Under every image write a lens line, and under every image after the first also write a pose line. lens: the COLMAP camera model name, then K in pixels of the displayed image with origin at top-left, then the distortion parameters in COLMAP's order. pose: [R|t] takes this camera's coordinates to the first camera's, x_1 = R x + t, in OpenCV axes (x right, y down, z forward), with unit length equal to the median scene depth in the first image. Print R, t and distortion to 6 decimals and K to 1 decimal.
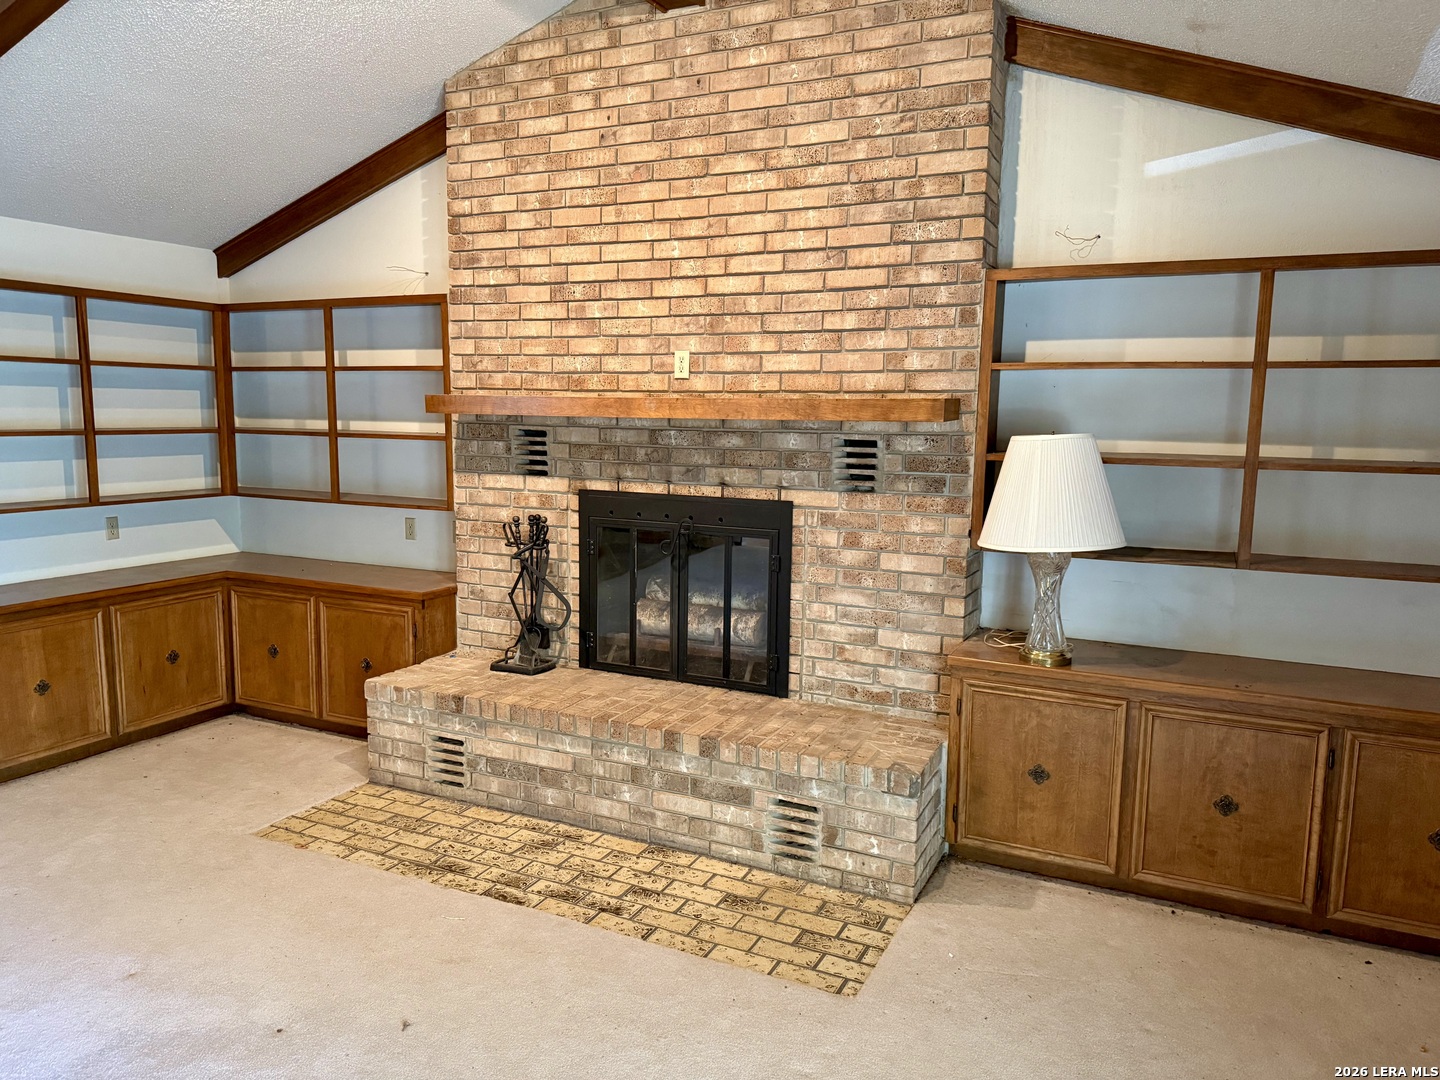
lens RADIAL K [[996.4, 0, 717.6], [0, 996.4, 543.3], [0, 0, 1]] dist [0.074719, -0.102899]
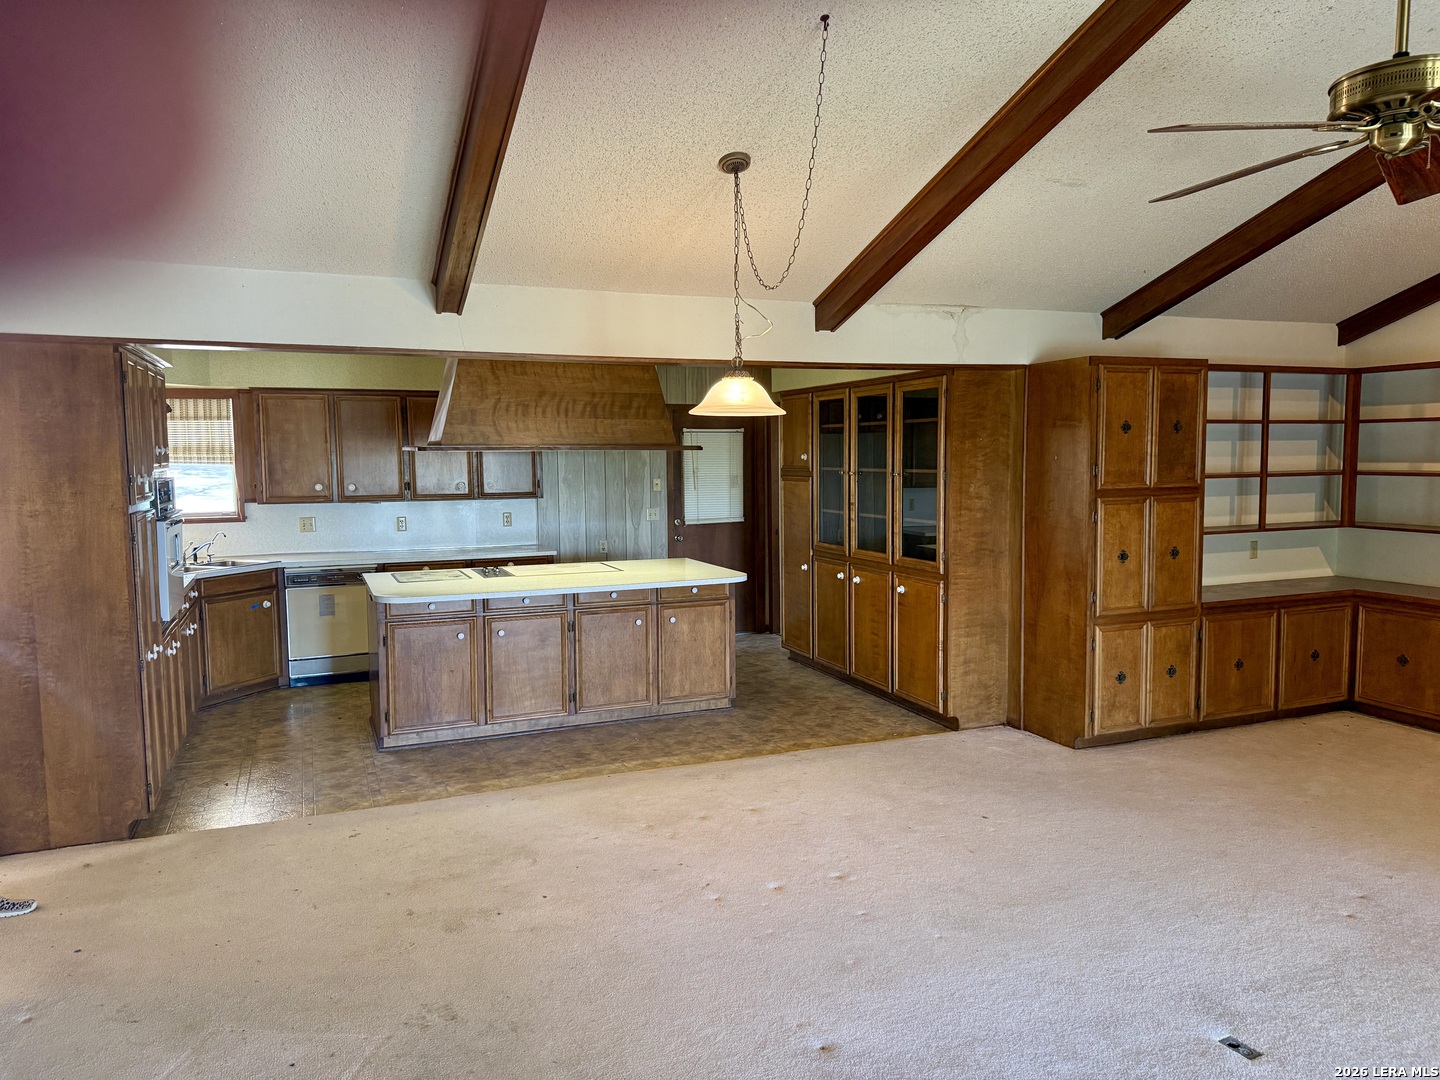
lens RADIAL K [[996.4, 0, 721.9], [0, 996.4, 546.1], [0, 0, 1]] dist [0.074719, -0.102899]
pose [[0.740974, 0.039979, -0.670343, -0.305304], [-0.067794, 0.997580, -0.015441, 0.057364], [0.668103, 0.056887, 0.741891, -0.499347]]
